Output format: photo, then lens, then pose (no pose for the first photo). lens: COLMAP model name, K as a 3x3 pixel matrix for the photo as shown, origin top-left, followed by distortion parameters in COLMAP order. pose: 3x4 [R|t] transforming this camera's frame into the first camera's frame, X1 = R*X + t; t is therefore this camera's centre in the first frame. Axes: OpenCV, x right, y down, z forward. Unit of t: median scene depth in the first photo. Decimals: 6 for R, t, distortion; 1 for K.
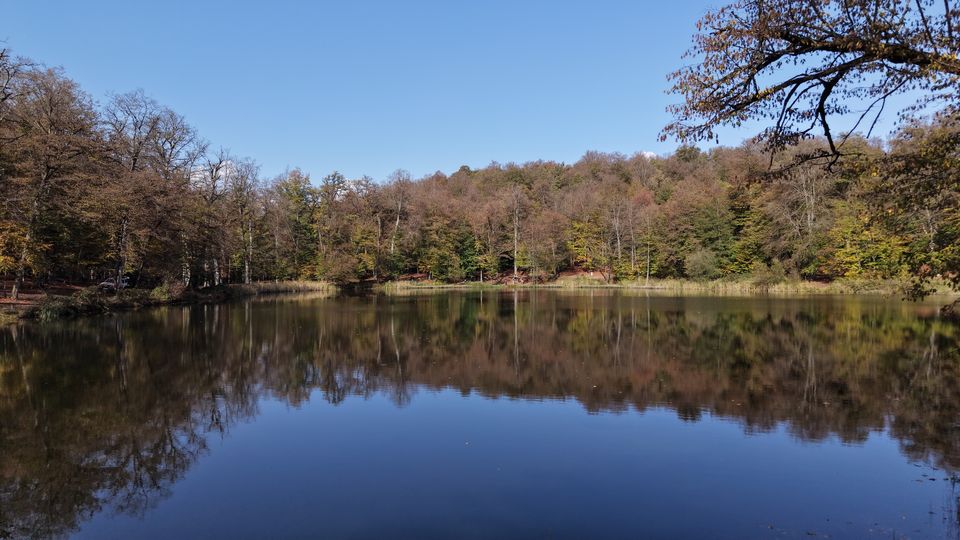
lens RADIAL K [[641.6, 0, 475.9], [0, 641.6, 269.7], [0, 0, 1]] dist [-0.005475, -0.004898]
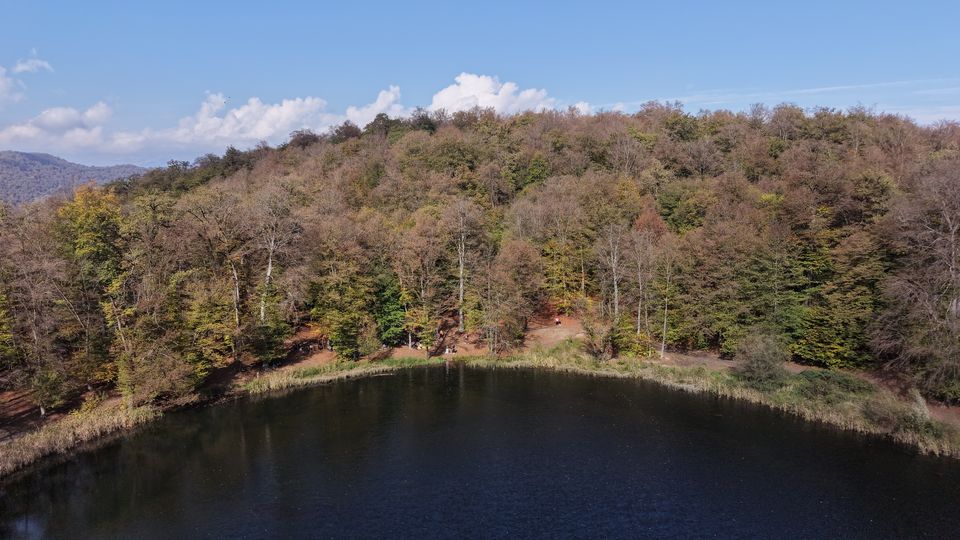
lens RADIAL K [[641.6, 0, 484.9], [0, 641.6, 266.2], [0, 0, 1]] dist [-0.005475, -0.004898]
pose [[0.990543, -0.011381, 0.136728, -0.004244], [-0.006086, 0.991927, 0.126661, -0.149766], [-0.137065, -0.126295, 0.982478, 0.361835]]
